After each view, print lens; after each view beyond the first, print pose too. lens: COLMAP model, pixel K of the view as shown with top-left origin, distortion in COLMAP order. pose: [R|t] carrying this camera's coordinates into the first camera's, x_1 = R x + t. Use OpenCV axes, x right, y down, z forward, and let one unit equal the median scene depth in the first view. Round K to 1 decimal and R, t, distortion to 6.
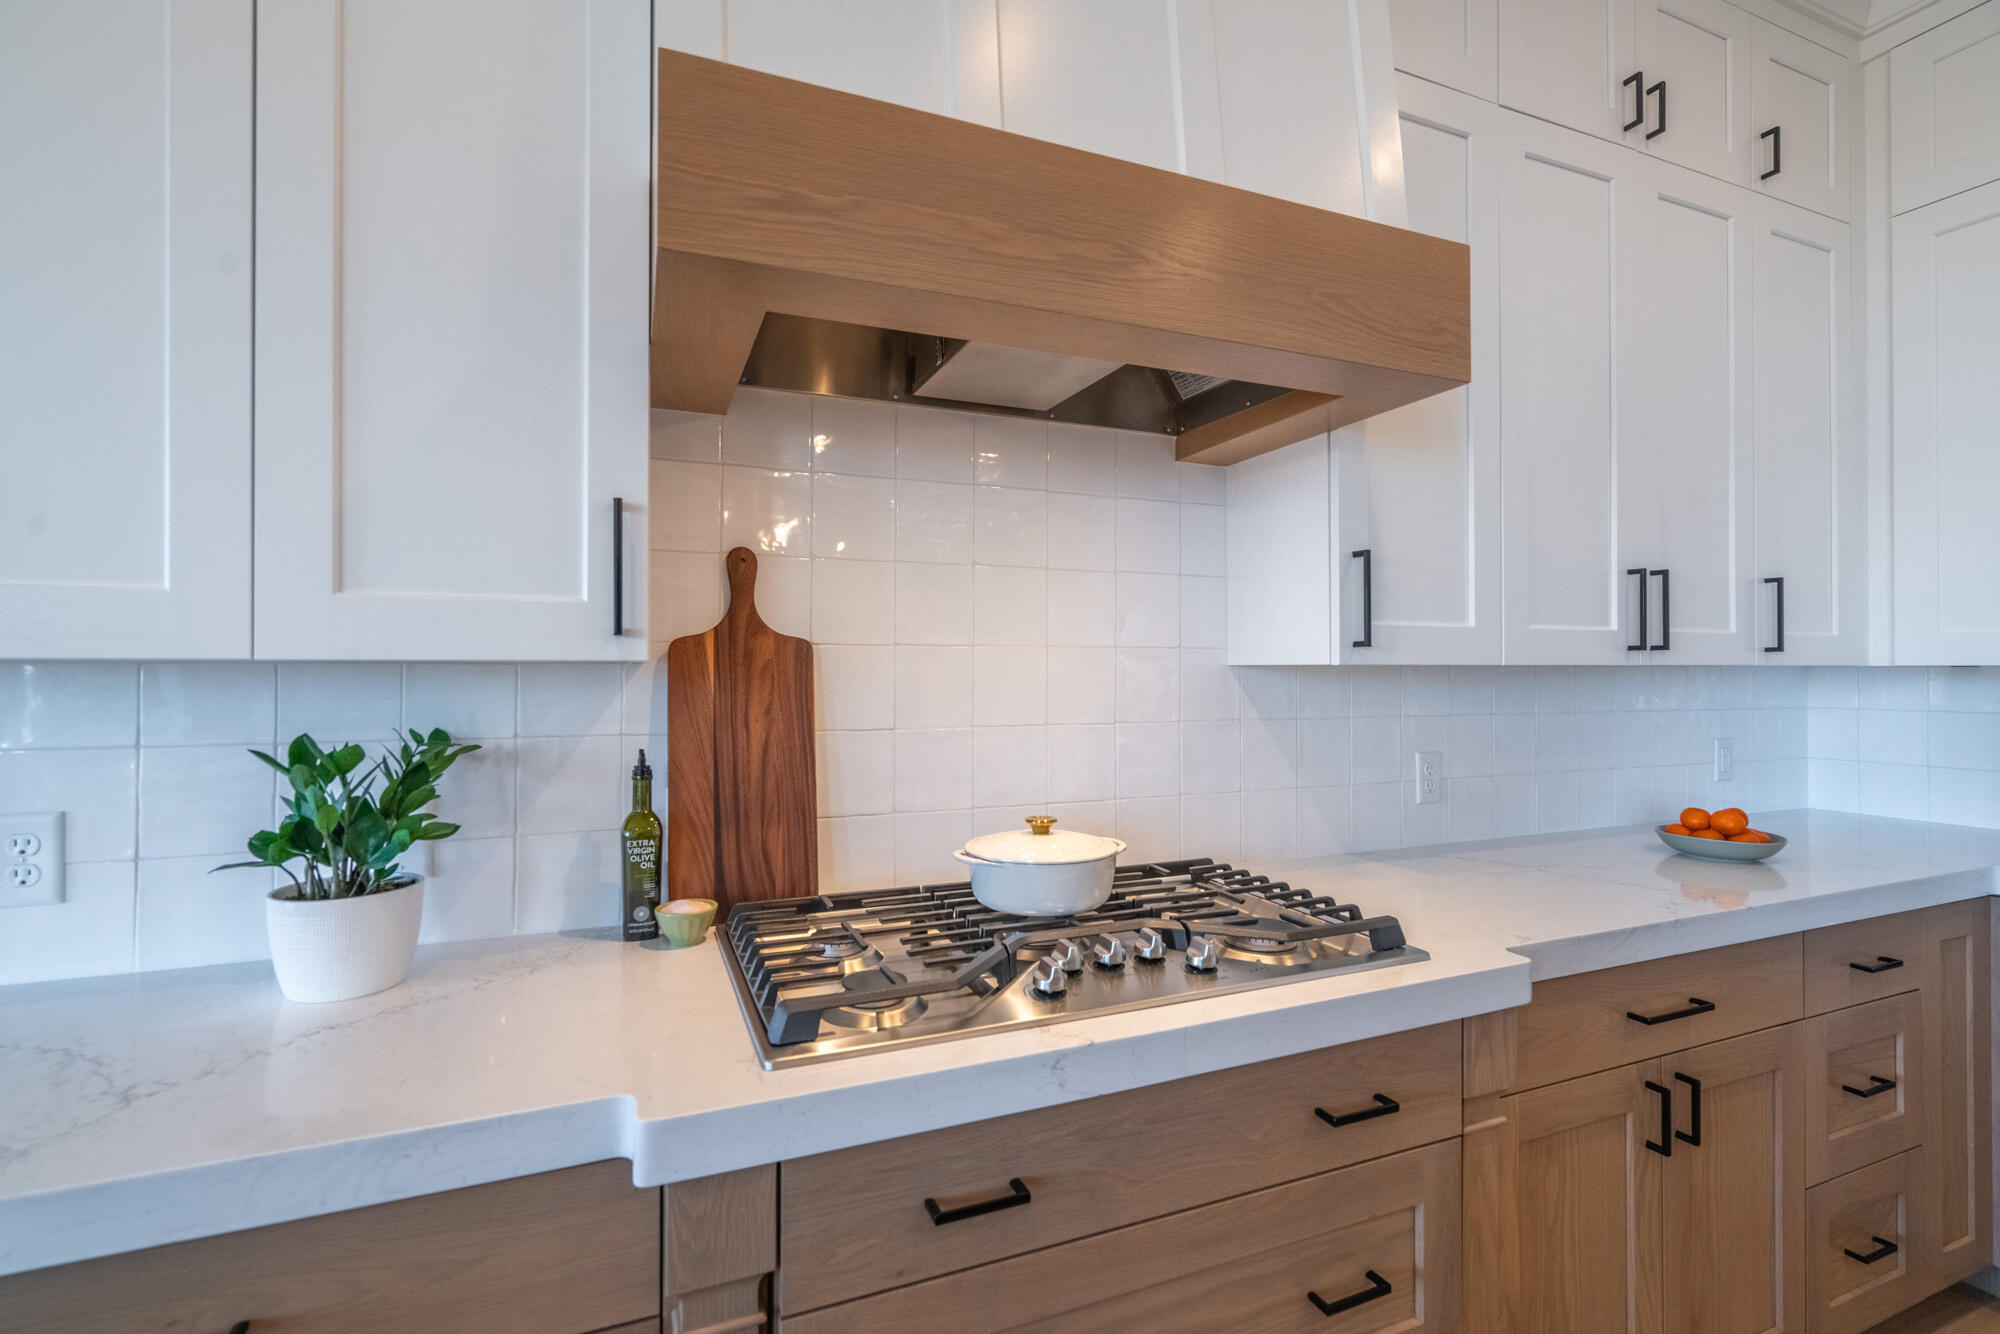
lens RADIAL K [[873.3, 0, 1051.9], [0, 873.3, 651.0], [0, 0, 1]] dist [-0.003920, -0.001563]
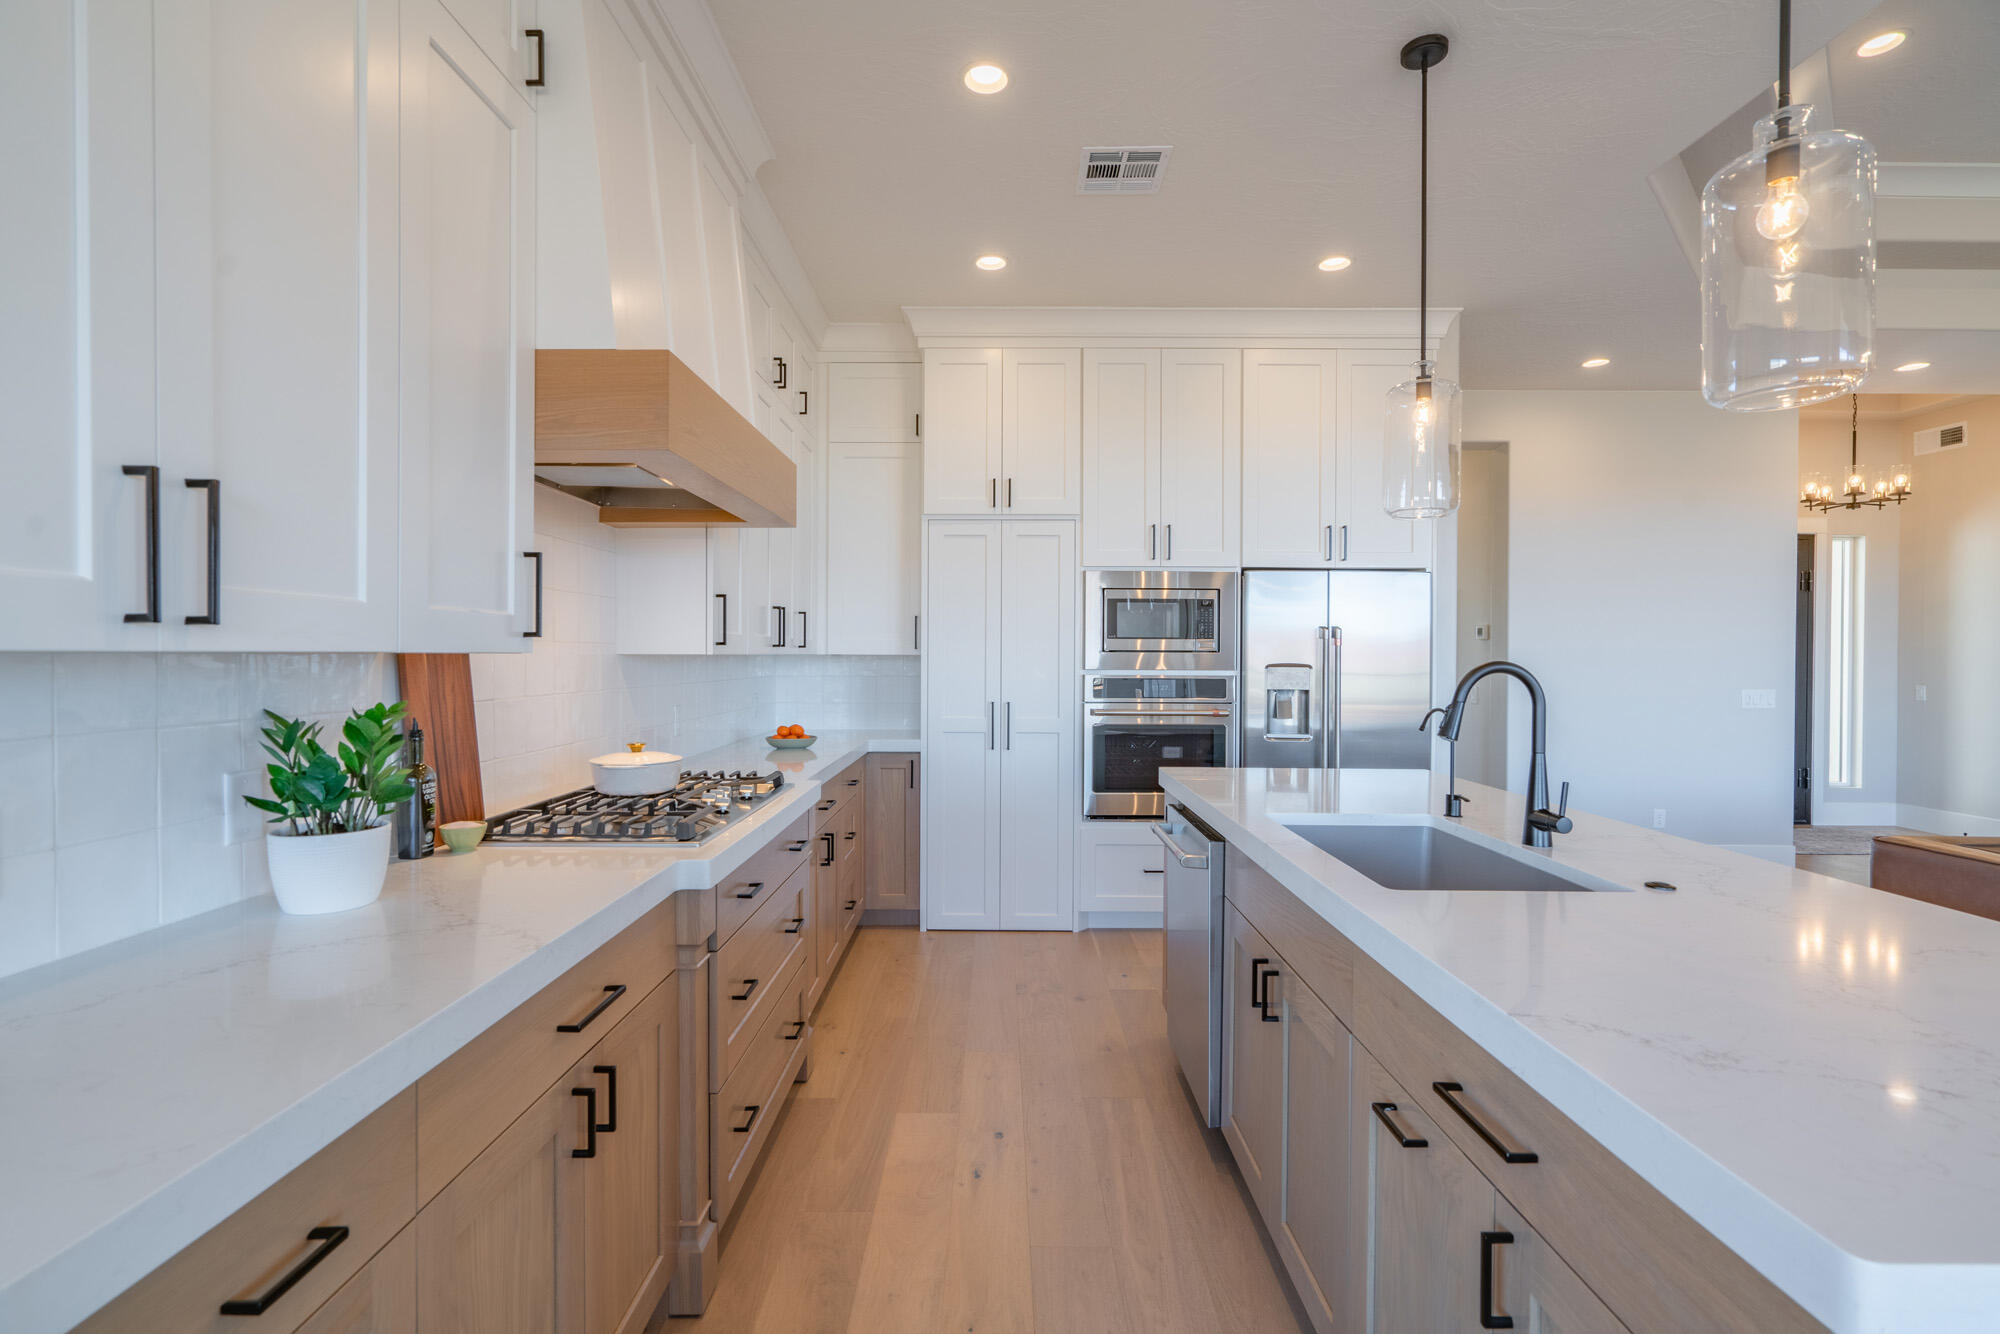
lens RADIAL K [[873.3, 0, 992.1], [0, 873.3, 661.4], [0, 0, 1]] dist [-0.003920, -0.001563]
pose [[0.390501, -0.007004, 0.920576, -0.991345], [-0.014853, 0.999793, 0.013907, -0.003486], [-0.920483, -0.019104, 0.390316, -0.245015]]
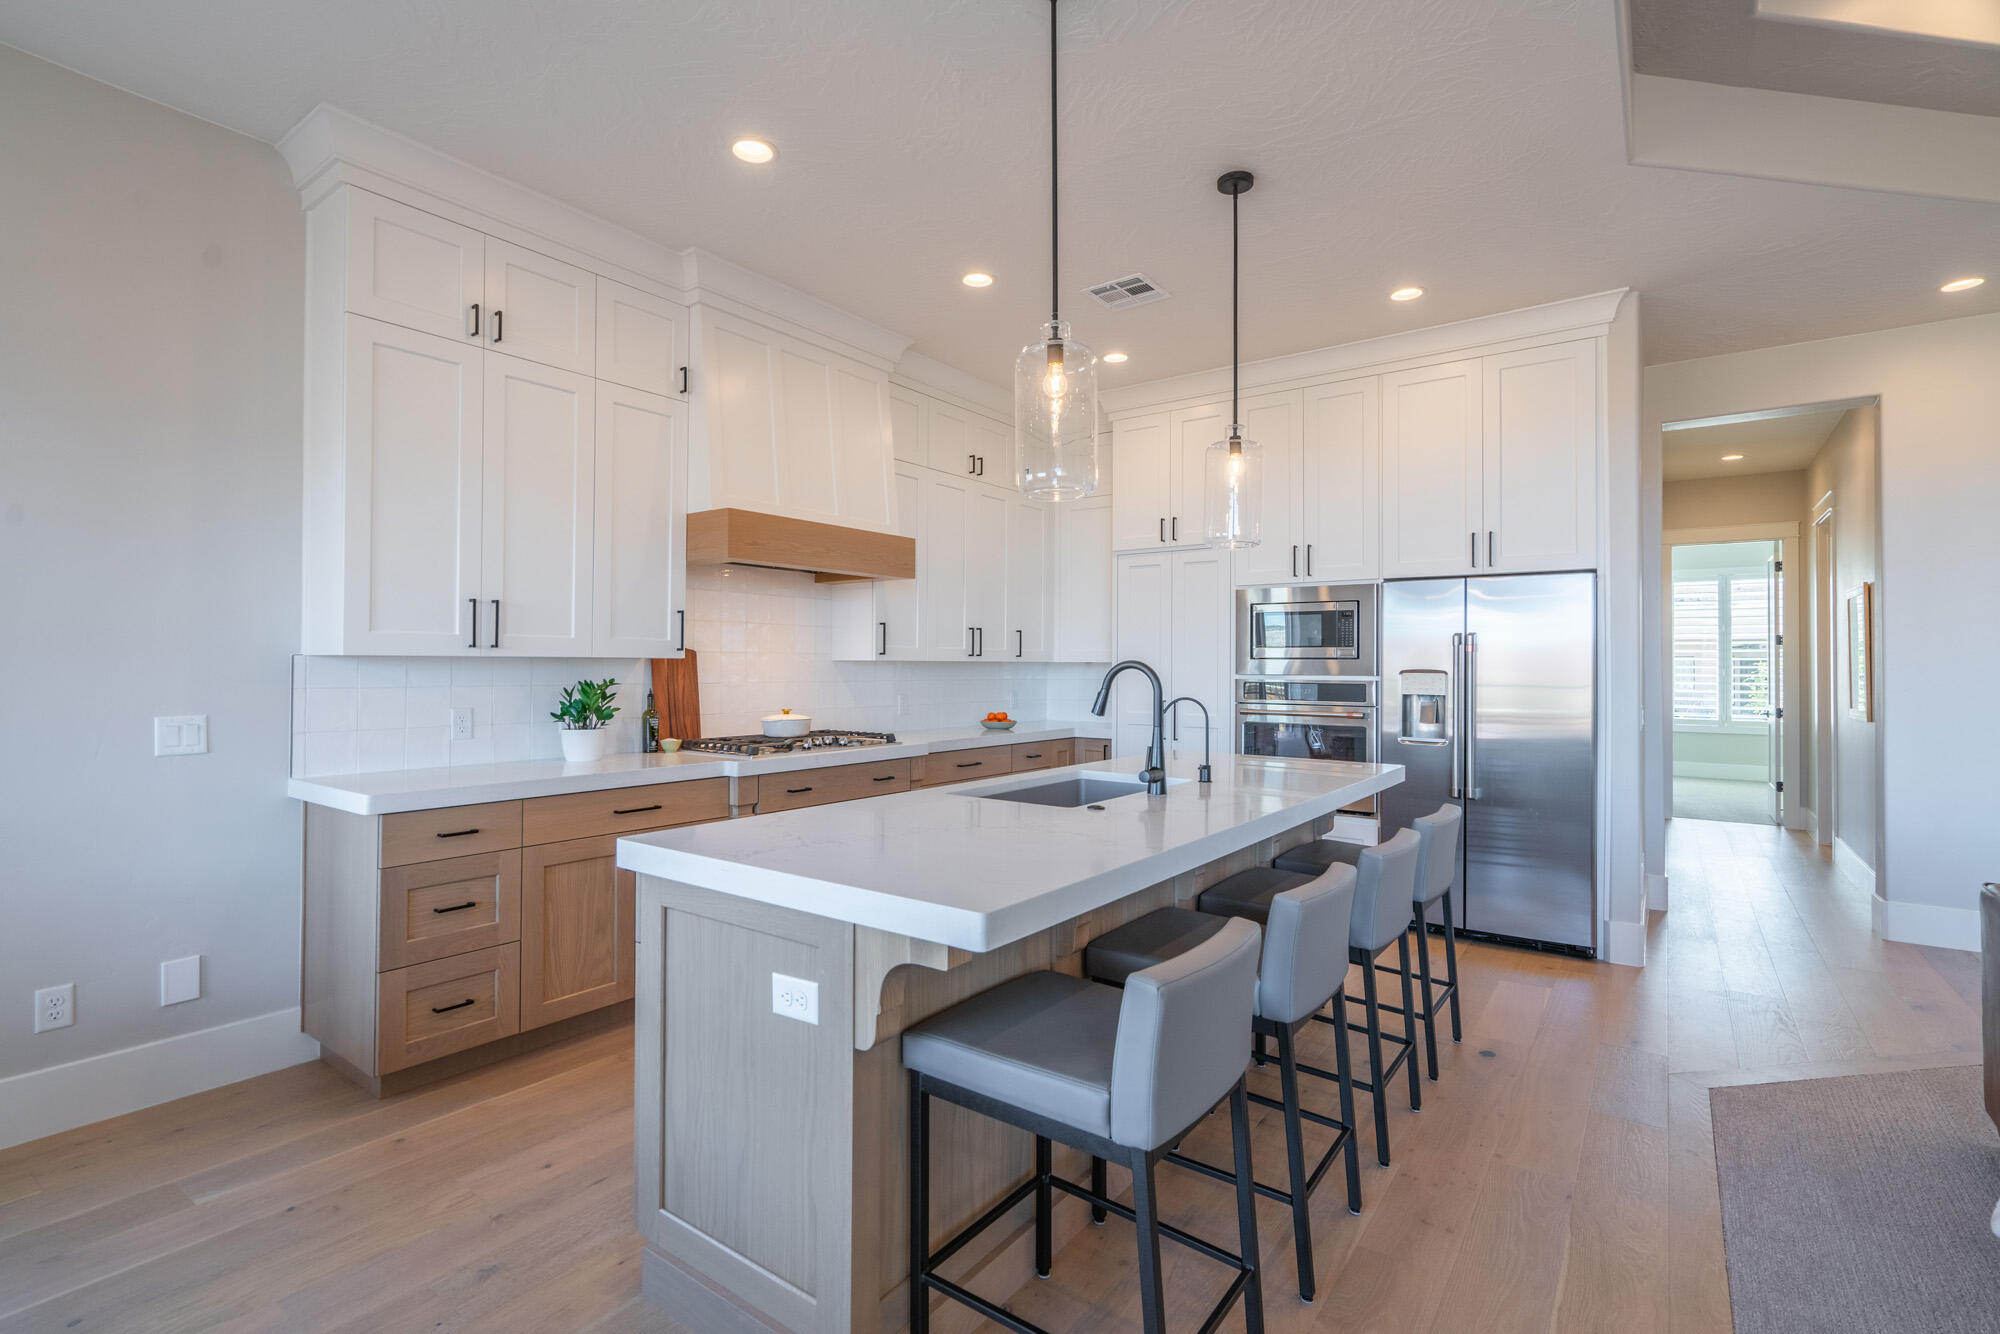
lens RADIAL K [[873.3, 0, 1051.1], [0, 873.3, 647.7], [0, 0, 1]] dist [-0.003920, -0.001563]
pose [[0.838586, 0.012385, 0.544628, -0.690187], [-0.010062, 0.999923, -0.007246, -0.010509], [-0.544676, 0.000597, 0.838647, -1.594727]]
